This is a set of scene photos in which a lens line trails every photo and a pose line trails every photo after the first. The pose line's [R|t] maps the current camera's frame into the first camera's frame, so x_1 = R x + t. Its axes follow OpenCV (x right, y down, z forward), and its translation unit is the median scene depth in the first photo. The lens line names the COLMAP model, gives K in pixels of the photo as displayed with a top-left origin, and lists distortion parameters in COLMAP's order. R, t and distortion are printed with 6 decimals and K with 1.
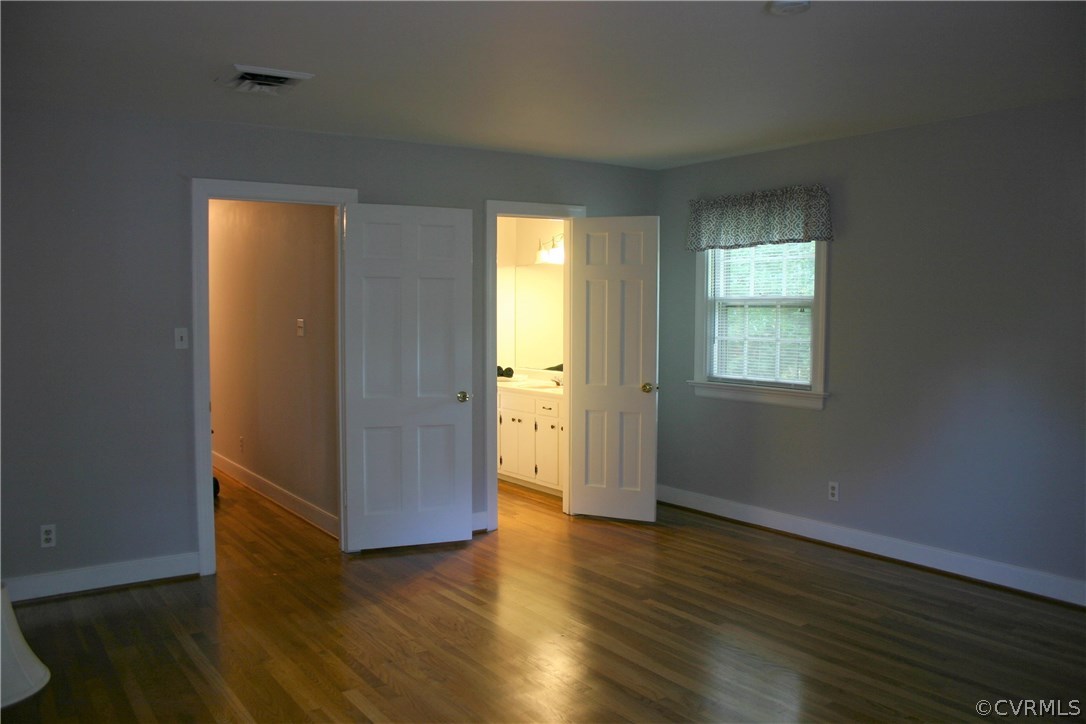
lens RADIAL K [[889.5, 0, 542.6], [0, 889.5, 362.6], [0, 0, 1]] dist [-0.141811, 0.115238]
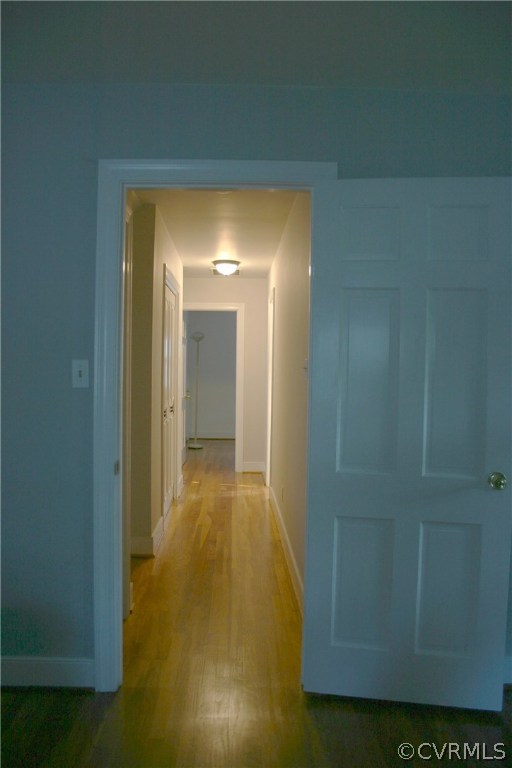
lens RADIAL K [[629.1, 0, 256.4], [0, 629.1, 383.9], [0, 0, 1]] dist [-0.141811, 0.115238]
pose [[0.834917, 0.022021, -0.549936, 0.004080], [-0.044311, 0.998645, -0.027284, -0.011051], [0.548590, 0.047148, 0.834761, 0.625776]]
